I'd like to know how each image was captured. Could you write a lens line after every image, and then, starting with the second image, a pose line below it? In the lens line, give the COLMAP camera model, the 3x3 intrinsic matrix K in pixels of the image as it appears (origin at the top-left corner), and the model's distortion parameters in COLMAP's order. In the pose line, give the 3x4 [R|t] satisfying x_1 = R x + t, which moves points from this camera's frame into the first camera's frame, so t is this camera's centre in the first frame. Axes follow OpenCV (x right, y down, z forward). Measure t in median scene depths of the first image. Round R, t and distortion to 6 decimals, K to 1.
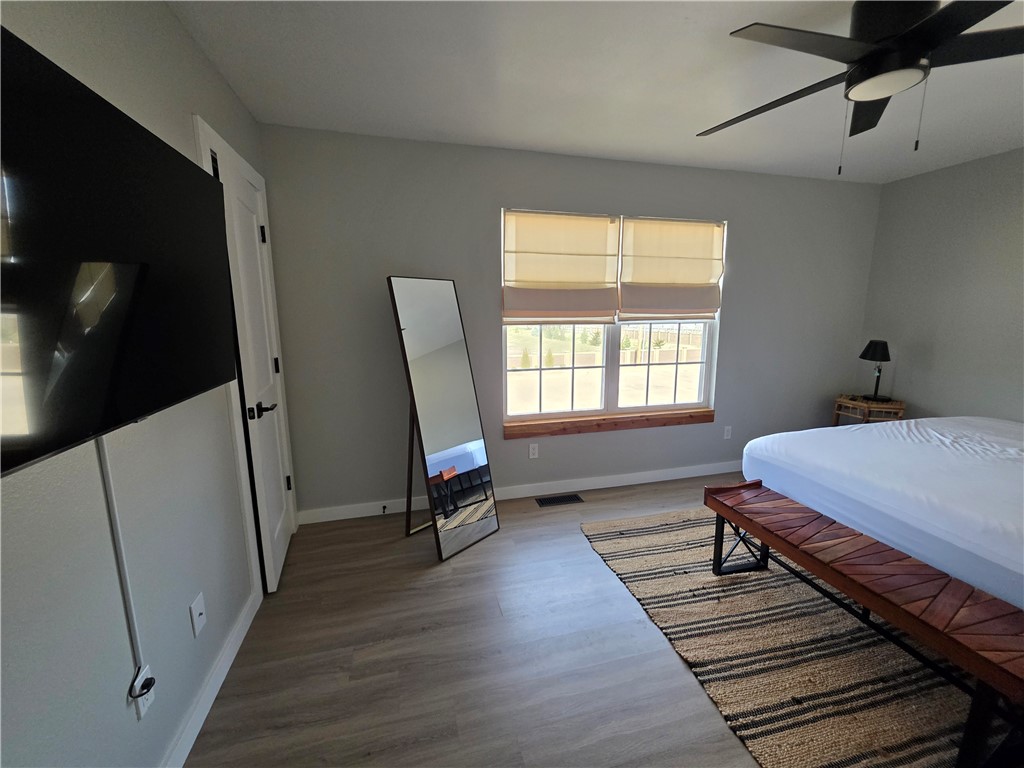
lens RADIAL K [[411.8, 0, 512.2], [0, 411.8, 381.3], [0, 0, 1]] dist [0.004344, -0.000945]
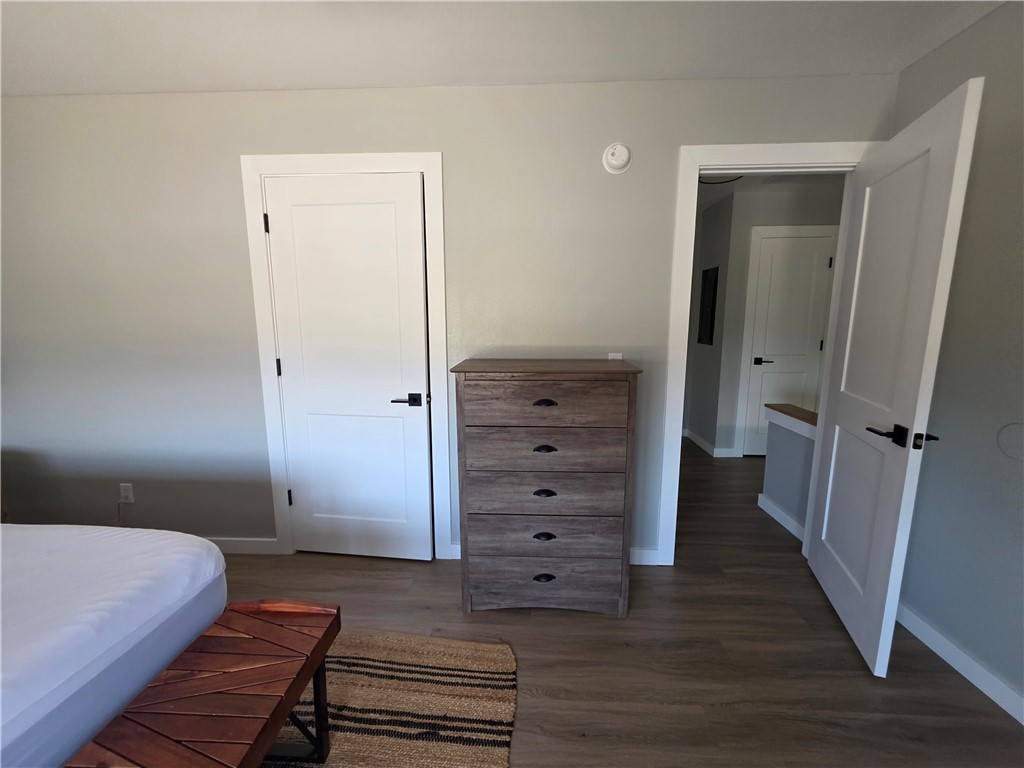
lens RADIAL K [[411.8, 0, 512.2], [0, 411.8, 381.3], [0, 0, 1]] dist [0.004344, -0.000945]
pose [[-0.953139, -0.040843, 0.299765, 0.173908], [0.056520, 0.949361, 0.309062, -0.107067], [-0.297208, 0.311521, -0.902564, 0.706569]]
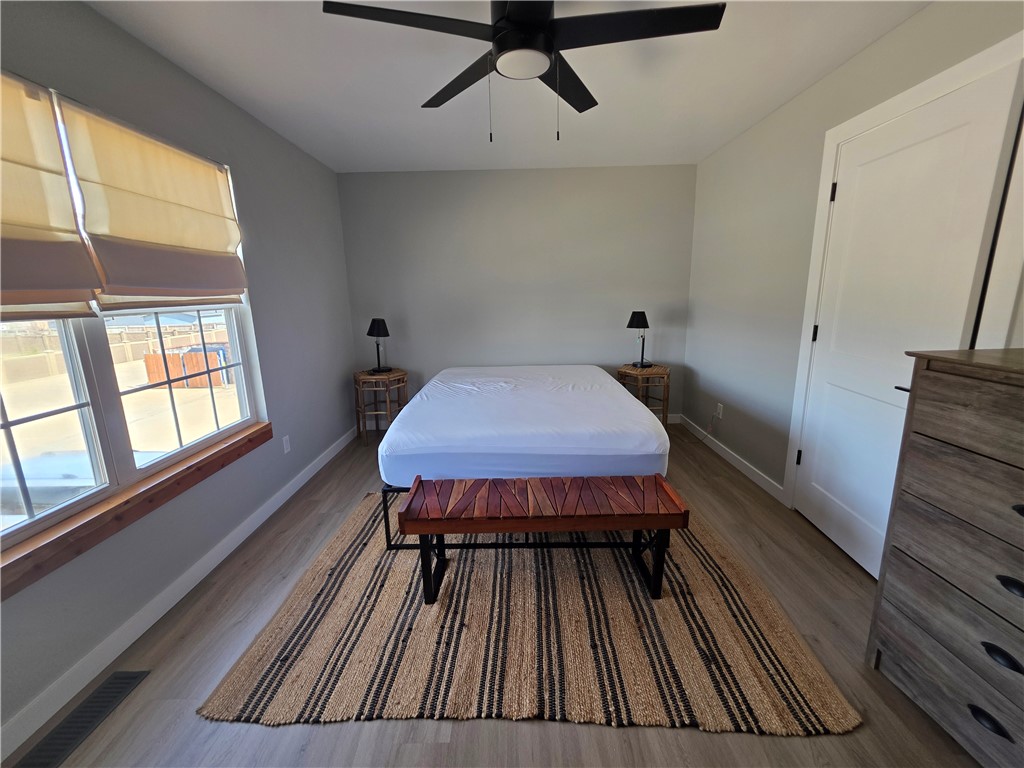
lens RADIAL K [[413.6, 0, 513.8], [0, 413.6, 379.6], [0, 0, 1]] dist [0.000492, -0.000281]
pose [[0.254113, -0.200557, 0.946152, -0.136835], [0.181853, 0.970724, 0.156924, -0.059726], [-0.949924, 0.132184, 0.283145, 0.451316]]
